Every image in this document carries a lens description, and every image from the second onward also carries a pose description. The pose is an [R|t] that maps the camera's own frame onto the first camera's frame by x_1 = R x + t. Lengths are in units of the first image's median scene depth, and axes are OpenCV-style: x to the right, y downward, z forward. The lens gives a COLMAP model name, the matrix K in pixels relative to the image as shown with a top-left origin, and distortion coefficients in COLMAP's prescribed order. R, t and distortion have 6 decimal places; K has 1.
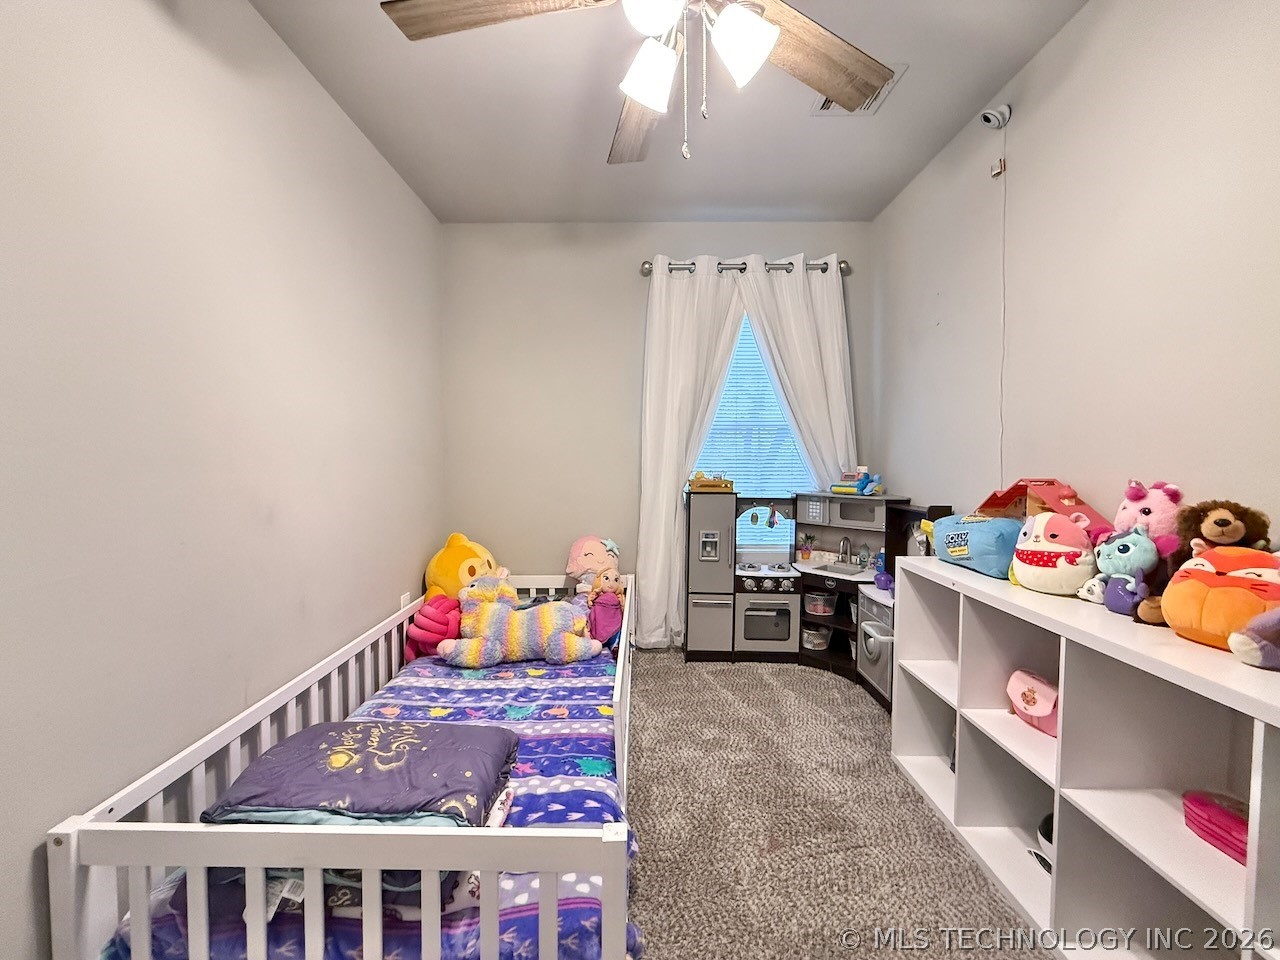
lens RADIAL K [[505.9, 0, 636.3], [0, 505.9, 481.7], [0, 0, 1]] dist [-0.000469, 0.000020]
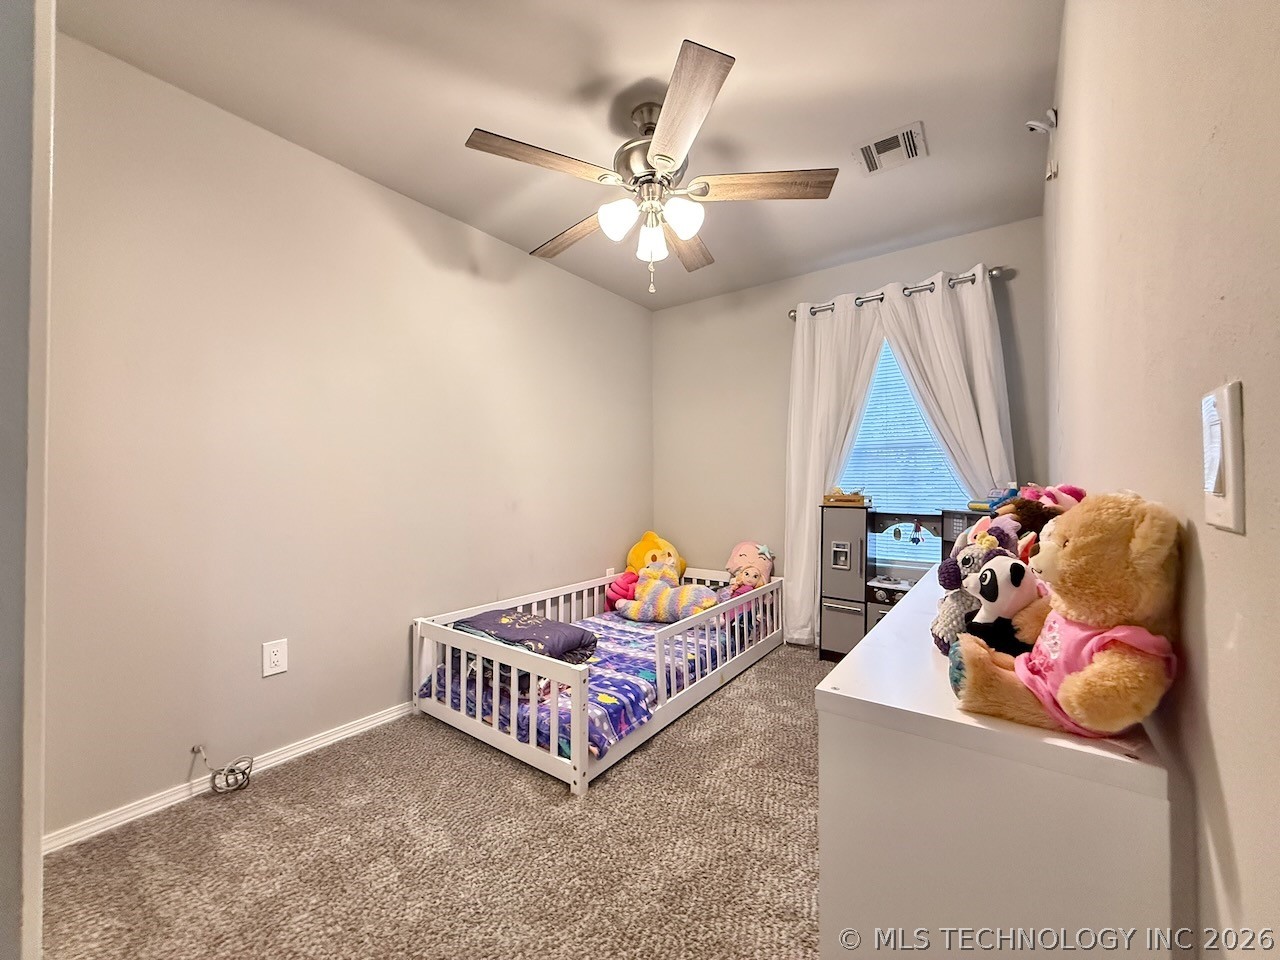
lens RADIAL K [[507.6, 0, 640.0], [0, 507.6, 480.0], [0, 0, 1]] dist [0.000079, 0.000229]
pose [[0.810537, -0.006112, -0.585656, 0.534744], [-0.026880, 0.998504, -0.047621, 0.034592], [0.585071, 0.054341, 0.809160, -0.186217]]
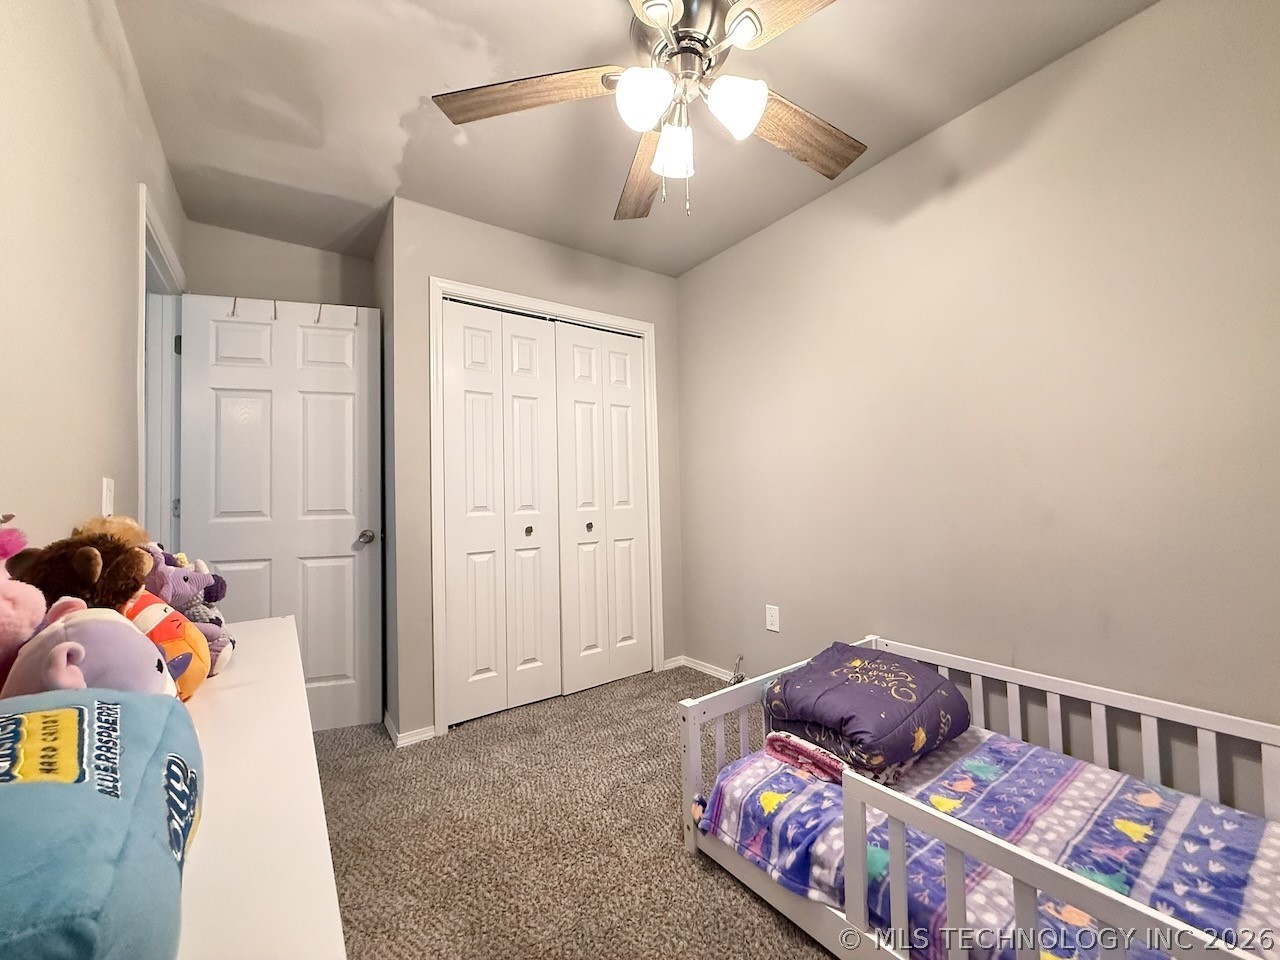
lens RADIAL K [[507.6, 0, 640.0], [0, 507.6, 480.0], [0, 0, 1]] dist [0.000079, 0.000229]
pose [[-0.811689, -0.005084, -0.584067, 0.442675], [-0.008367, 0.999961, 0.002924, -0.004057], [0.584029, 0.007260, -0.811700, 0.954904]]
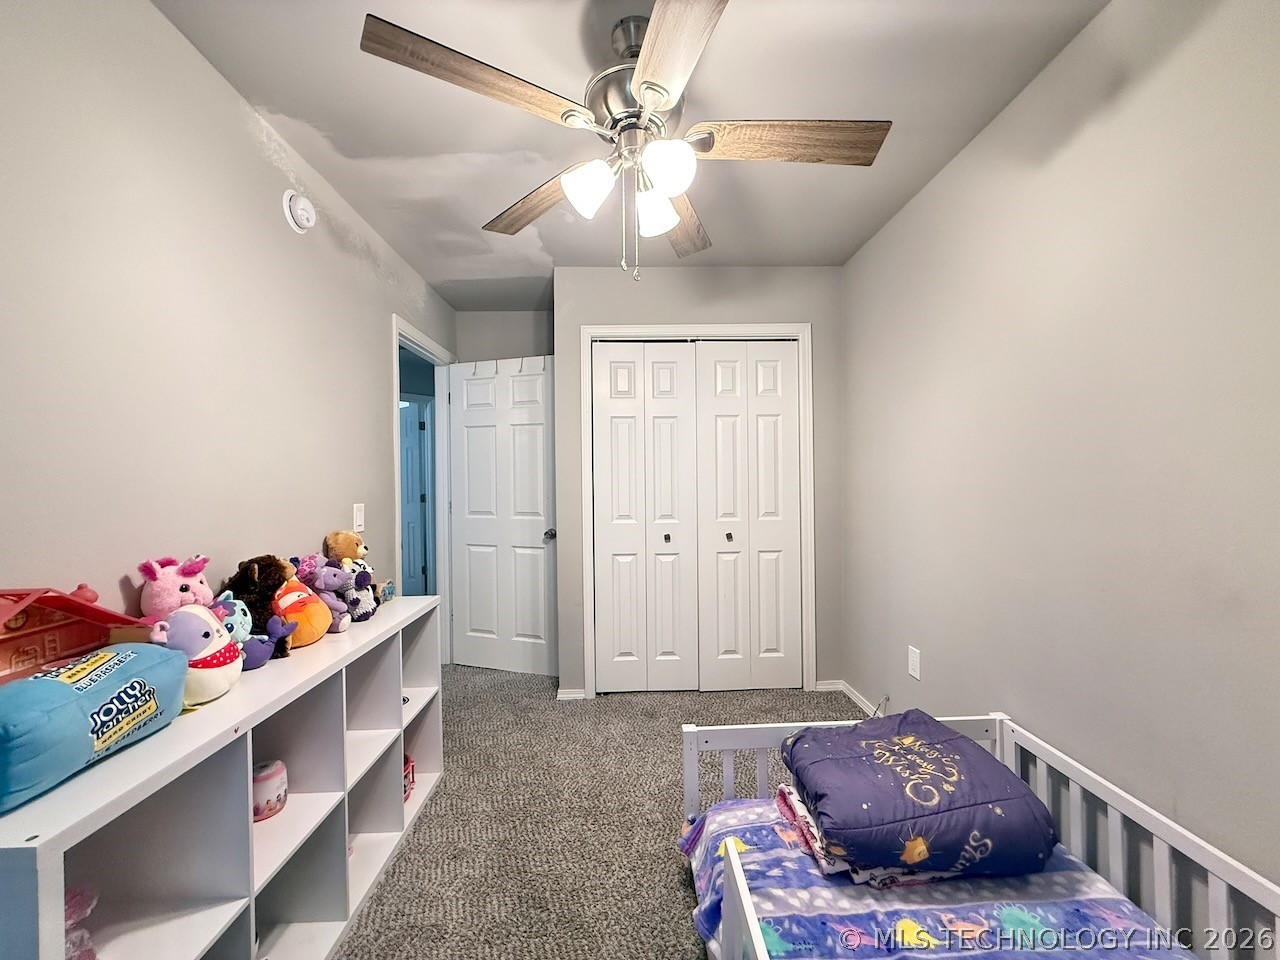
lens RADIAL K [[505.9, 0, 636.3], [0, 505.9, 481.7], [0, 0, 1]] dist [-0.000469, 0.000020]
pose [[-0.999342, 0.003930, -0.036056, 0.075701], [0.002177, 0.998820, 0.048524, -0.092360], [0.036205, 0.048414, -0.998171, 1.148265]]
